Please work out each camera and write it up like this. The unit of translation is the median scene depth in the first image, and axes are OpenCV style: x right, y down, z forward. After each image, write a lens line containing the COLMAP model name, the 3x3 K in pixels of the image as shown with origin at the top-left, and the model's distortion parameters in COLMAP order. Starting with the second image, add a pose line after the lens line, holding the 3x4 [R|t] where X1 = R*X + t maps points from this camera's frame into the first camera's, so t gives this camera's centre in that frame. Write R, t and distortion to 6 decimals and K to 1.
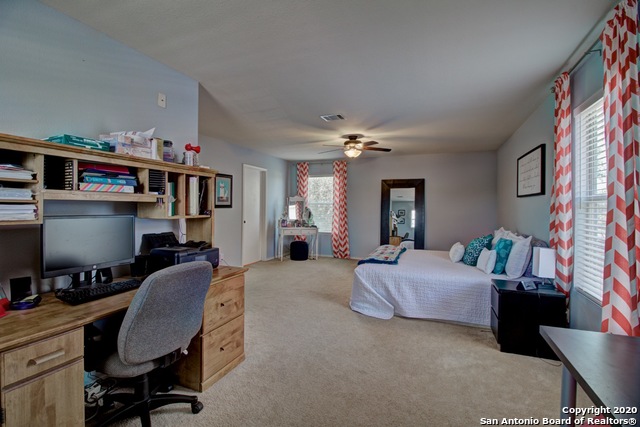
lens RADIAL K [[294.3, 0, 326.8], [0, 294.3, 212.6], [0, 0, 1]] dist [-0.008210, -0.006512]
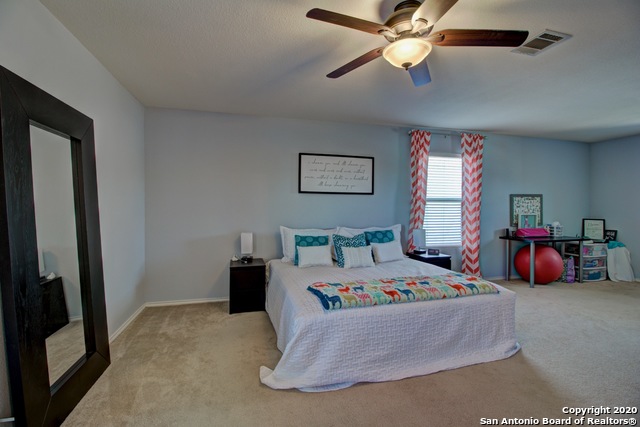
lens RADIAL K [[294.3, 0, 319.0], [0, 294.3, 207.2], [0, 0, 1]] dist [-0.008210, -0.006512]
pose [[-0.587403, -0.019433, 0.809062, -0.099959], [0.003836, 0.999634, 0.026795, -0.017841], [-0.809286, 0.018843, -0.587113, 0.903911]]
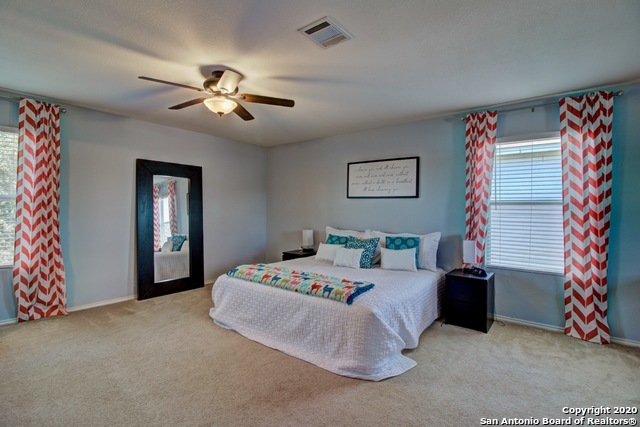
lens RADIAL K [[294.3, 0, 317.6], [0, 294.3, 208.9], [0, 0, 1]] dist [-0.008210, -0.006512]
pose [[0.289845, -0.008834, 0.957033, -0.257154], [0.009998, 0.999931, 0.006202, -0.011530], [-0.957021, 0.007771, 0.289914, 0.471979]]
